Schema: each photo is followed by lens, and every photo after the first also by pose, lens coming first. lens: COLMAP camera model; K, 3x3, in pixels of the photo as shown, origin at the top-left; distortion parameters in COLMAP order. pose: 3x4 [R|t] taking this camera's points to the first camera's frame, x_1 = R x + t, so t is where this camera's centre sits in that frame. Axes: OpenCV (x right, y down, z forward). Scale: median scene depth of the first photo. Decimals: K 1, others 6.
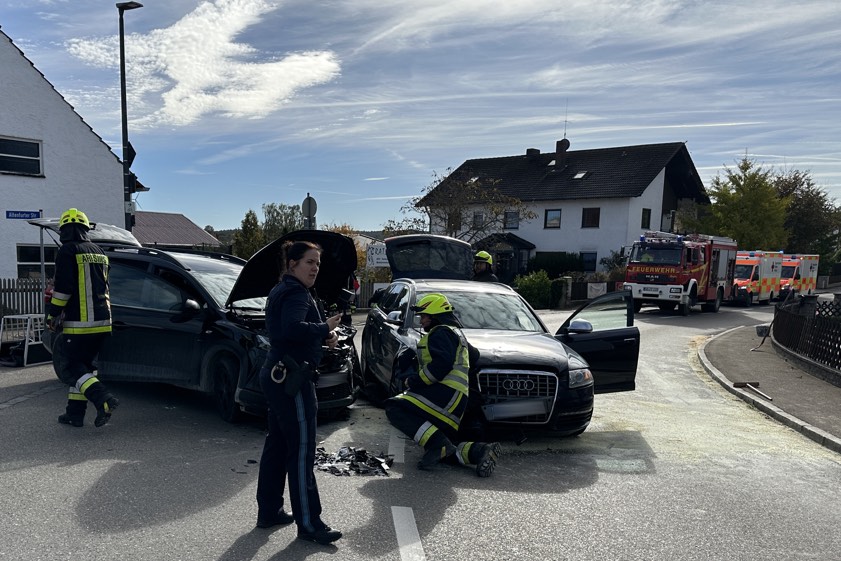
lens RADIAL K [[585.2, 0, 420.2], [0, 585.2, 278.8], [0, 0, 1]] dist [0.006729, 0.000648]
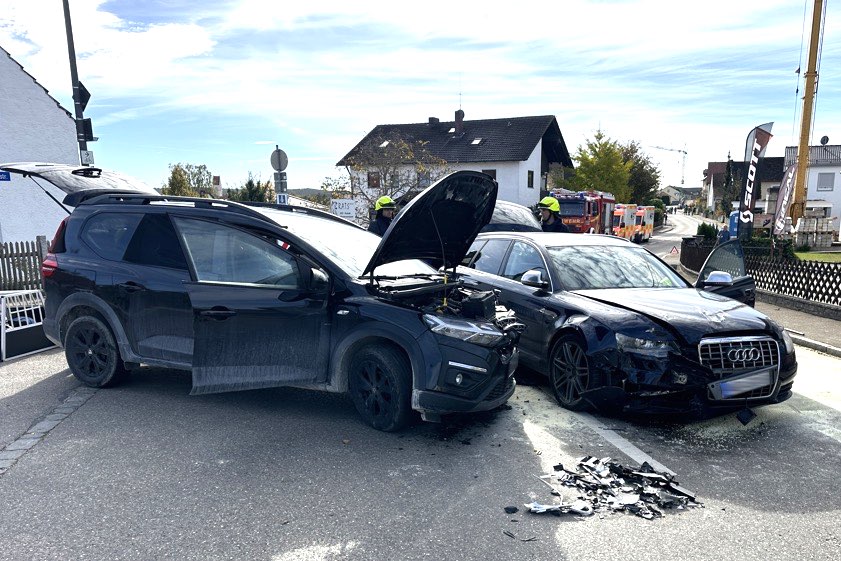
lens RADIAL K [[479.5, 0, 421.4], [0, 479.5, 282.2], [0, 0, 1]] dist [0.004714, -0.003779]
pose [[0.974582, -0.048049, 0.218818, -0.142958], [0.024977, 0.993944, 0.107011, -0.002703], [-0.222634, -0.098825, 0.969880, 0.147486]]
